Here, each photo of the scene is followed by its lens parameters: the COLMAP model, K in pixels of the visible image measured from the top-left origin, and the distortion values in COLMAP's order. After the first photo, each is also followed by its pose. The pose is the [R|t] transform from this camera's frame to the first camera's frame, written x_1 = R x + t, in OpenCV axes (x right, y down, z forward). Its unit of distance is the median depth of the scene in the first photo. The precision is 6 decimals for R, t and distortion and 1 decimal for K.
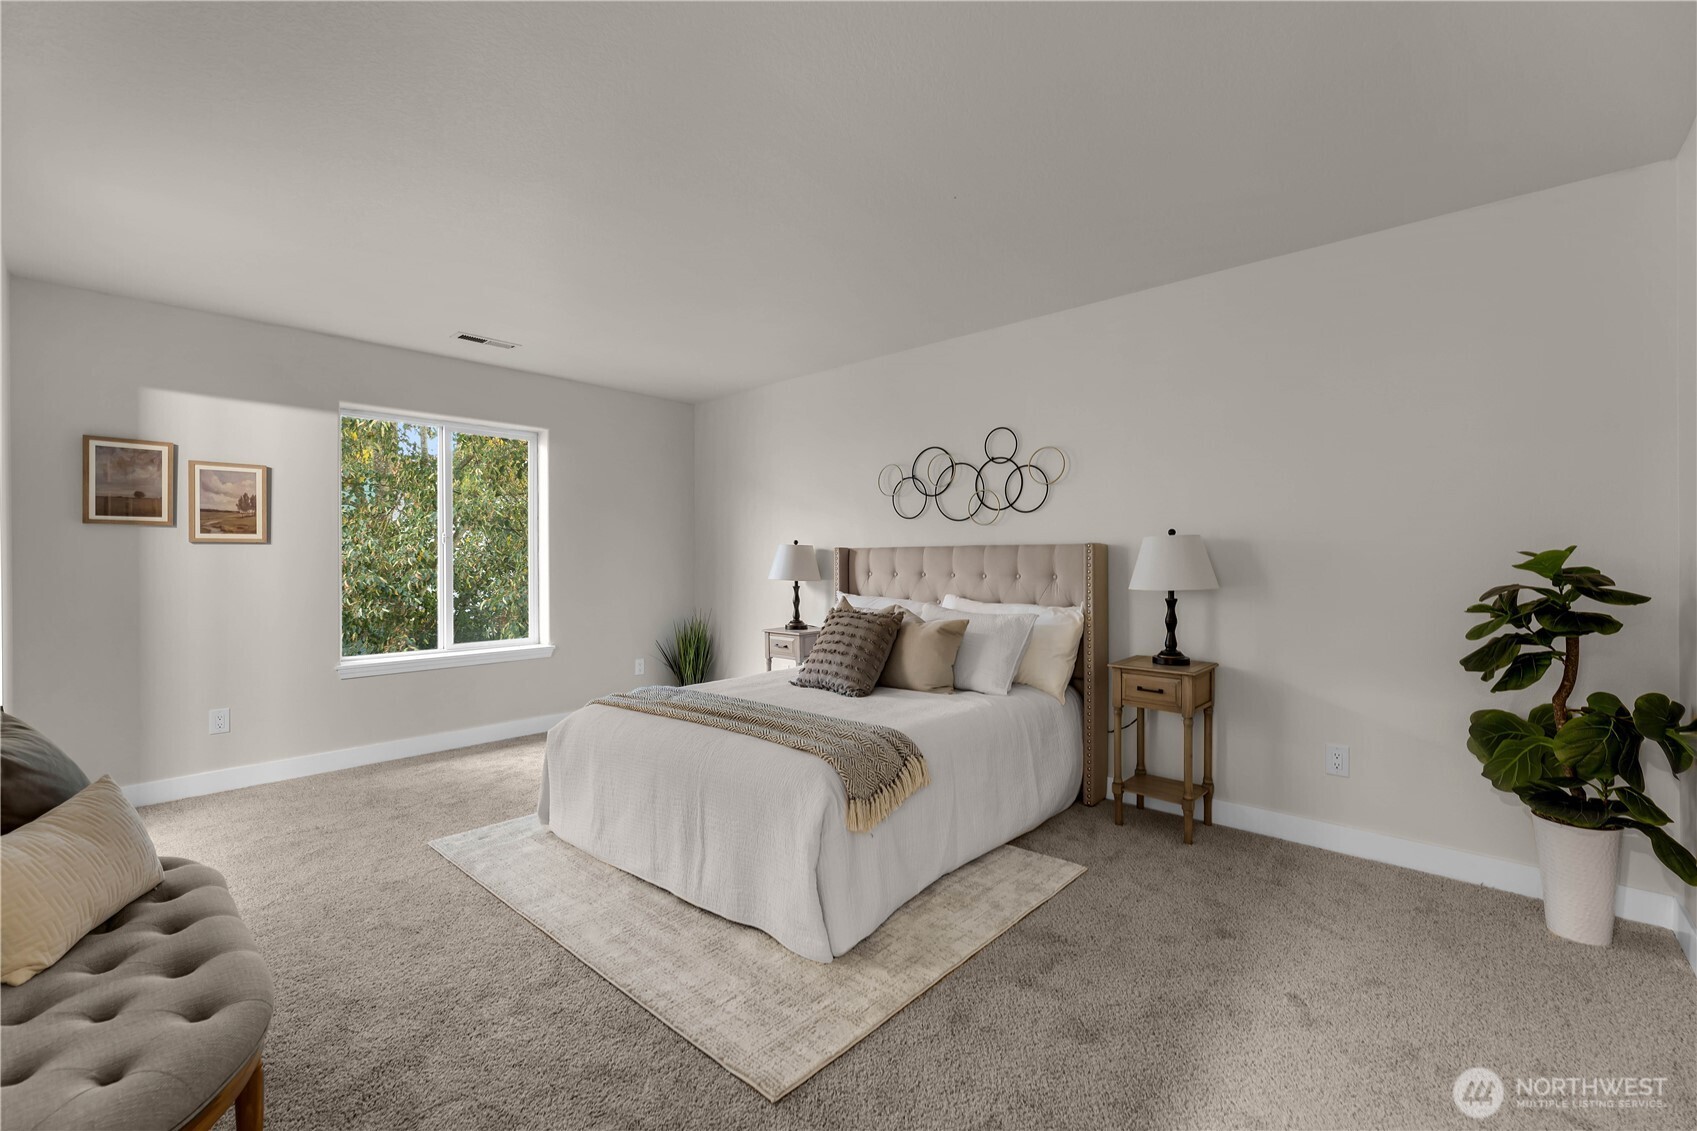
lens RADIAL K [[678.6, 0, 856.6], [0, 678.6, 561.1], [0, 0, 1]] dist [-0.003289, -0.000185]
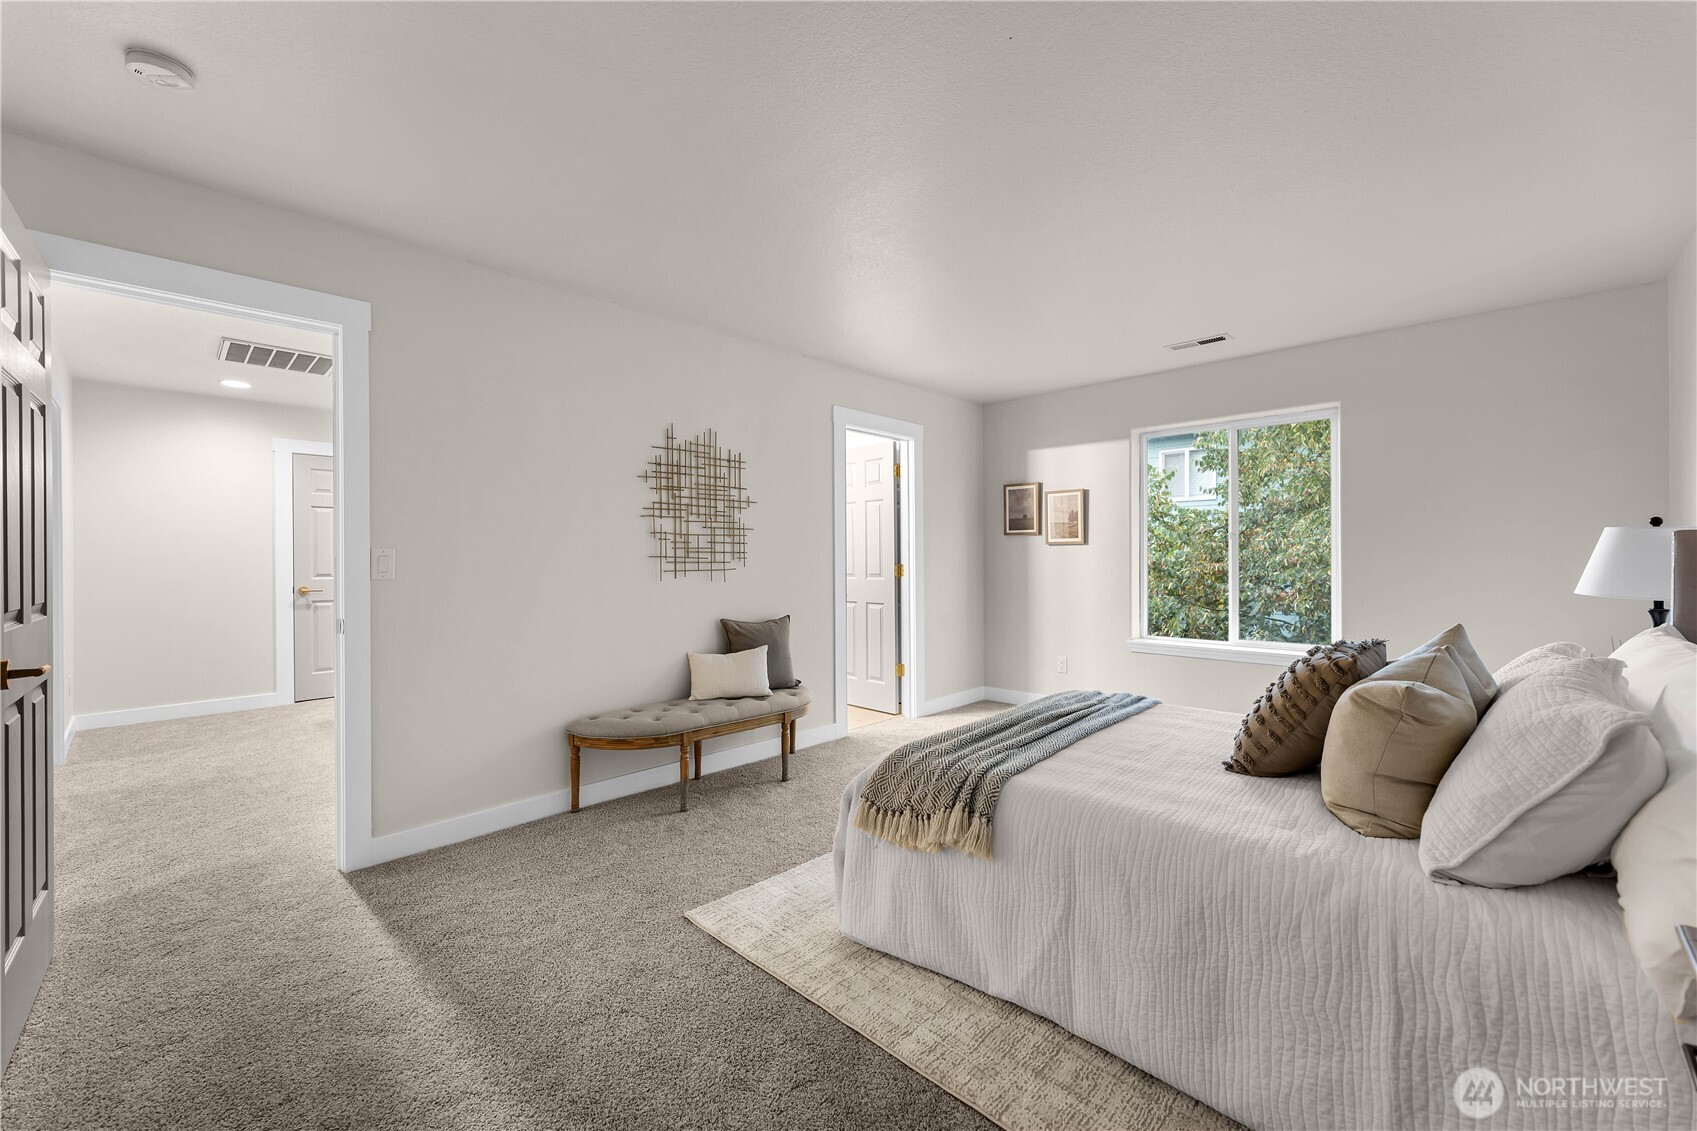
lens RADIAL K [[678.6, 0, 857.8], [0, 678.6, 563.5], [0, 0, 1]] dist [-0.003289, -0.000185]
pose [[-0.007348, 0.008291, -0.999939, 0.743556], [-0.004008, 0.999957, 0.008320, 0.005109], [0.999965, 0.004069, -0.007315, 0.757621]]
